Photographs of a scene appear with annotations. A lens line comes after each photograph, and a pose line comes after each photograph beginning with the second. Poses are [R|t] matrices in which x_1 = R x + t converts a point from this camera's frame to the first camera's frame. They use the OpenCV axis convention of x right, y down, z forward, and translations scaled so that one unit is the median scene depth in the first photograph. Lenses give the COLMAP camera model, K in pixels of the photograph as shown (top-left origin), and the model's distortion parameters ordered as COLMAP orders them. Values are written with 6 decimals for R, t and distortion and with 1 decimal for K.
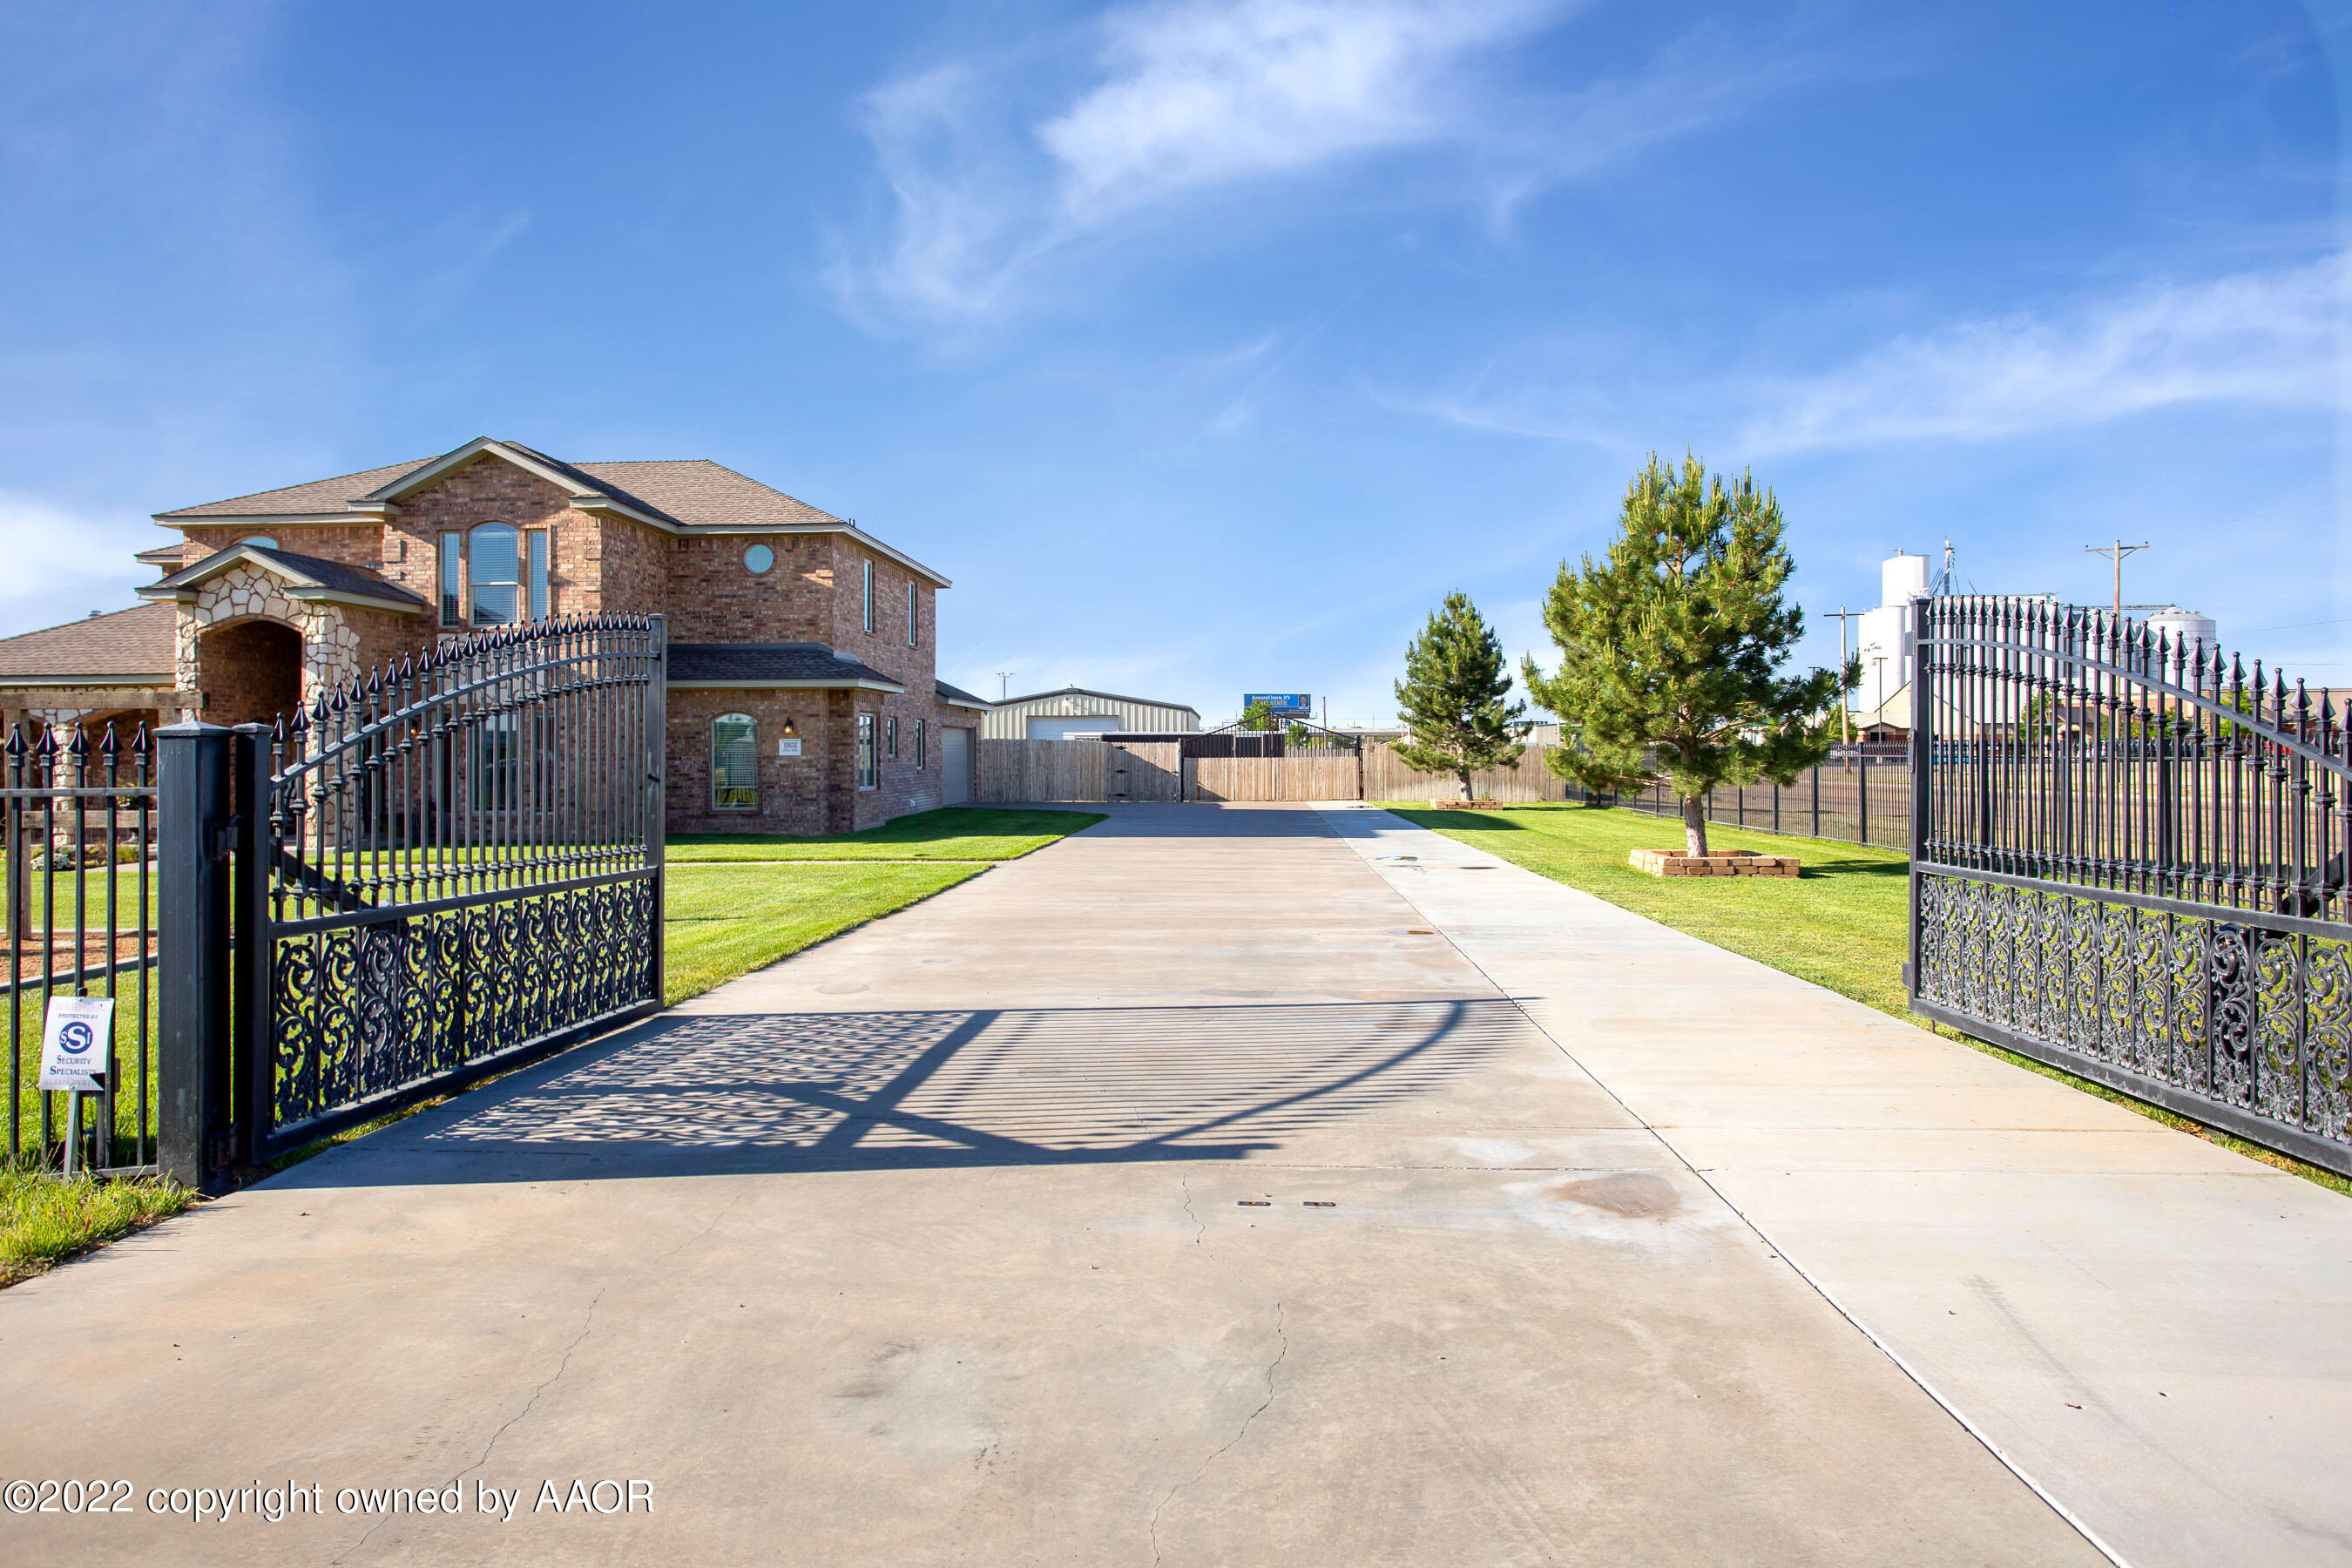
lens RADIAL K [[1623.4, 0, 1170.7], [0, 1623.4, 741.1], [0, 0, 1]] dist [0.001145, 0.005571]
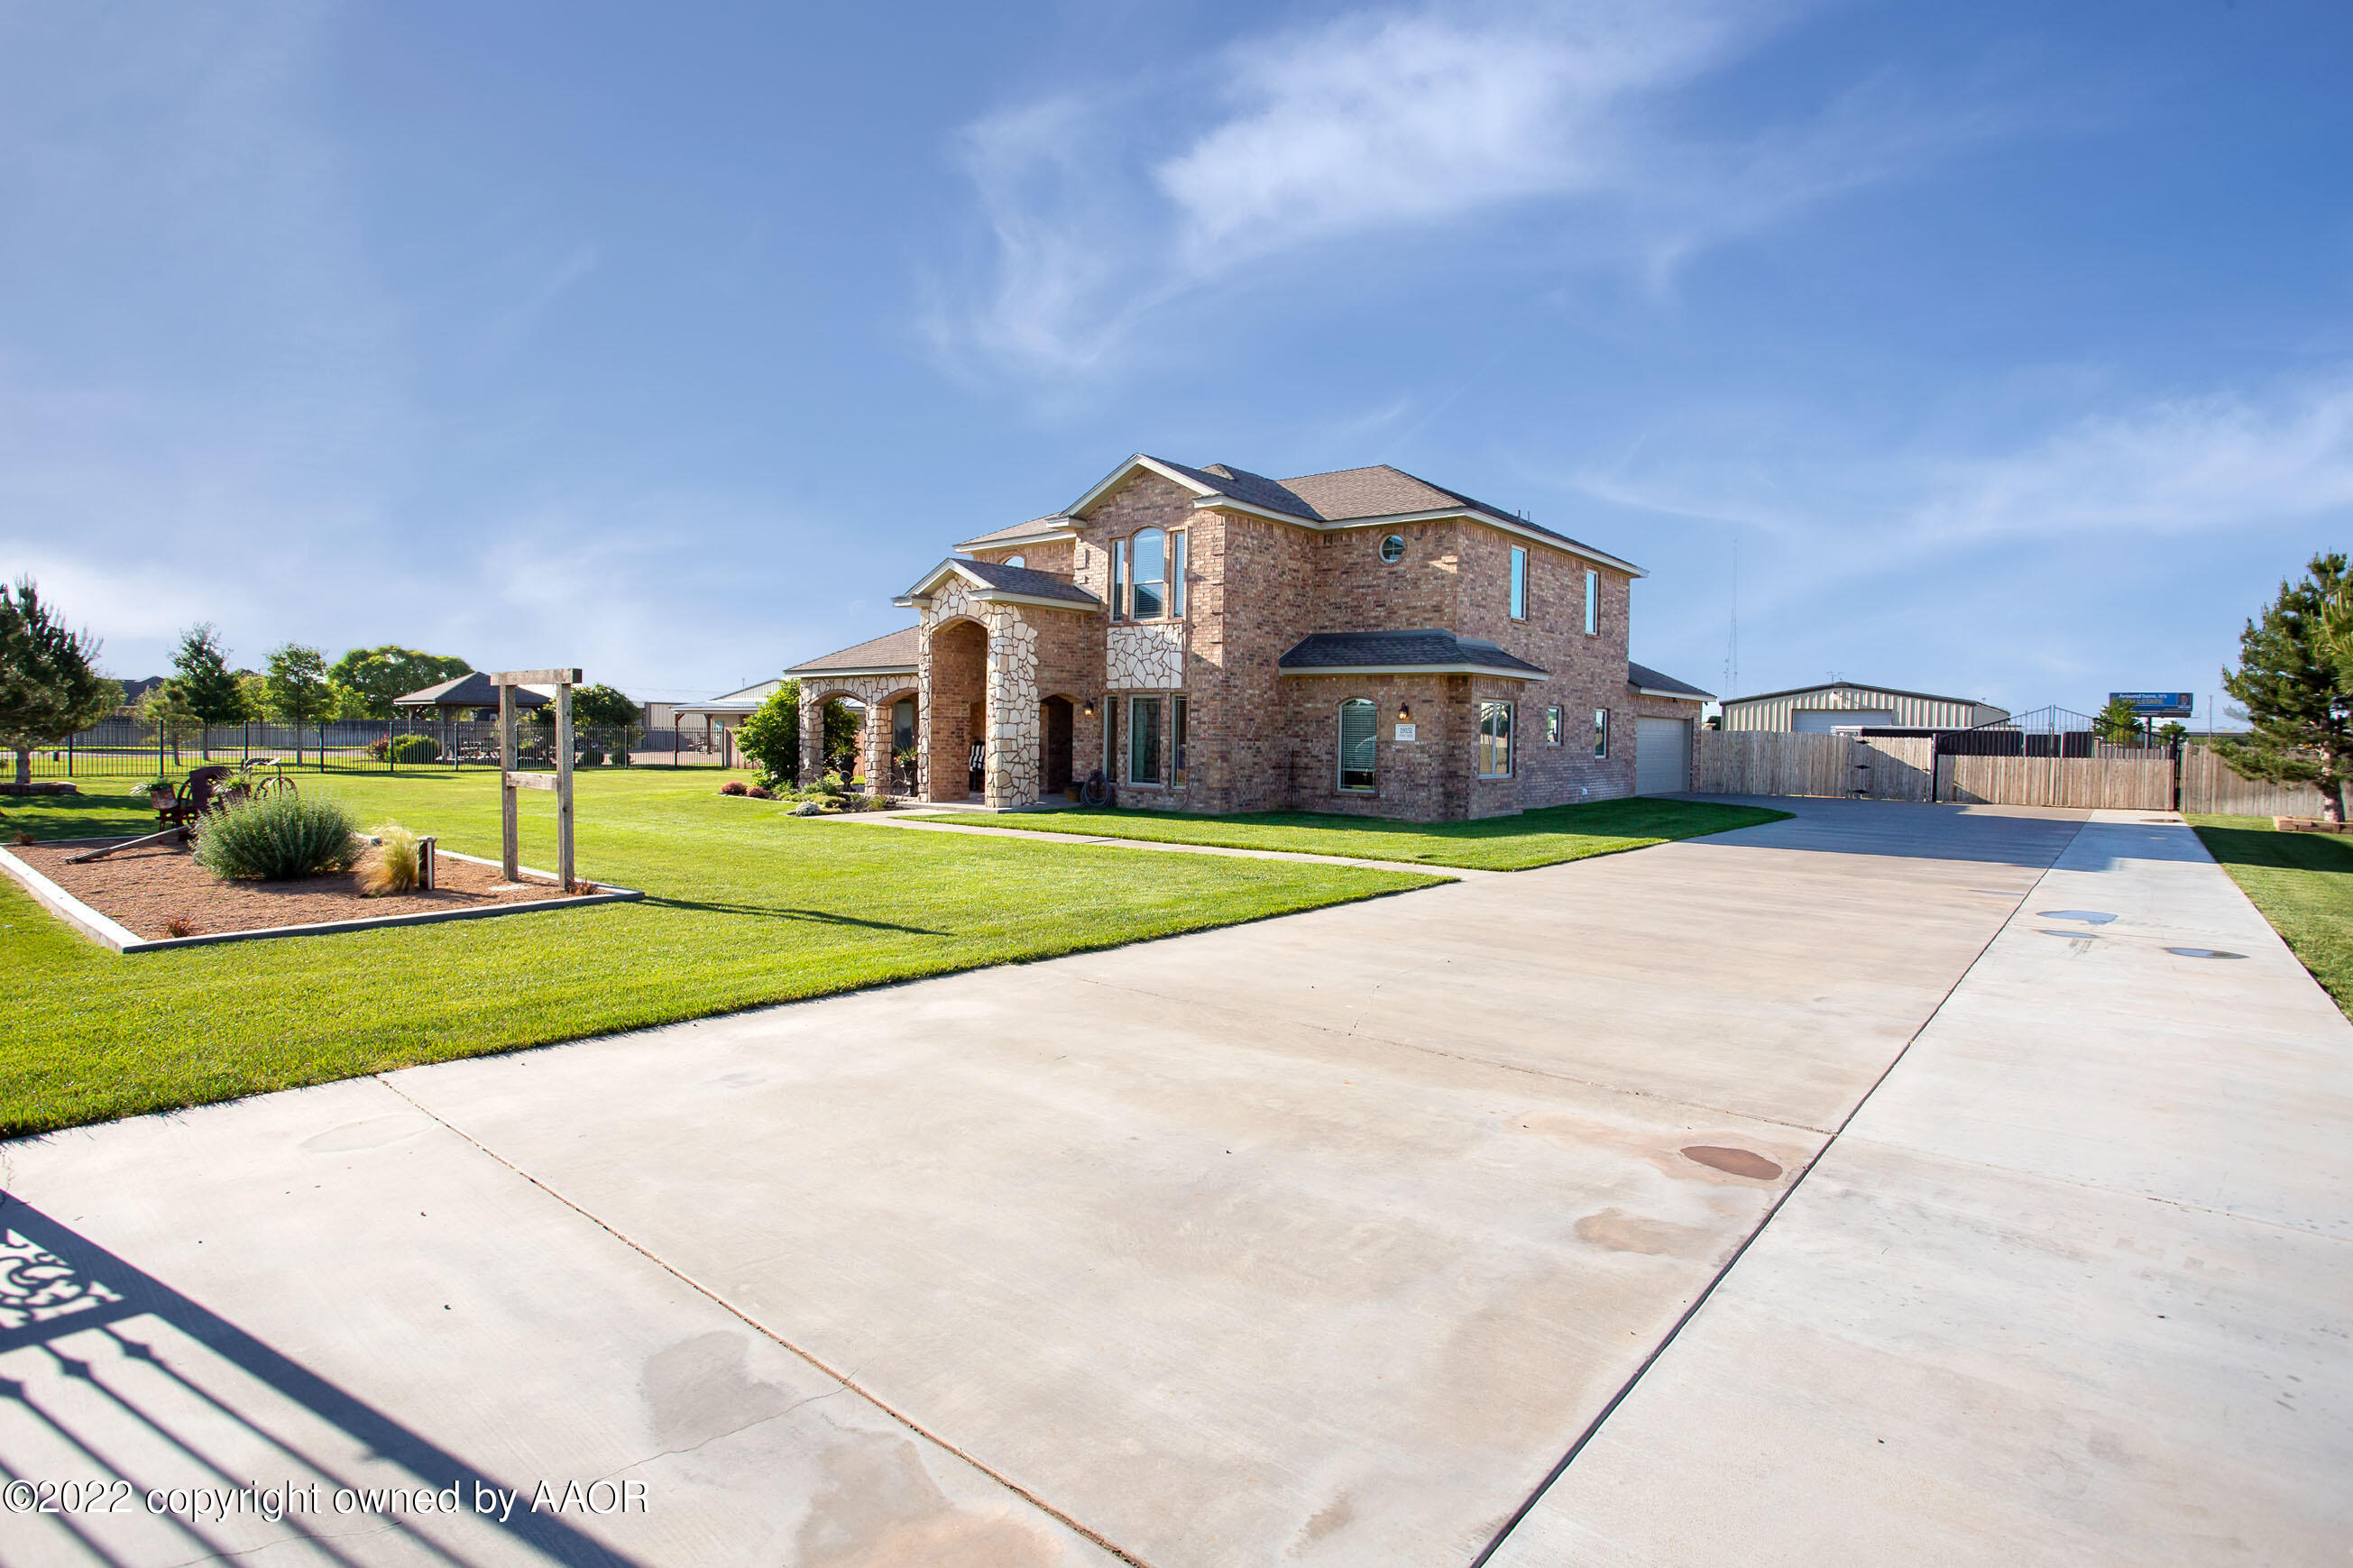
lens RADIAL K [[1235.9, 0, 1169.0], [0, 1235.9, 767.5], [0, 0, 1]] dist [-0.080637, 0.048947]
pose [[0.804105, 0.036864, -0.593344, 0.100510], [-0.018075, 0.999130, 0.037580, -0.000664], [0.594213, -0.019493, 0.804071, 0.290270]]
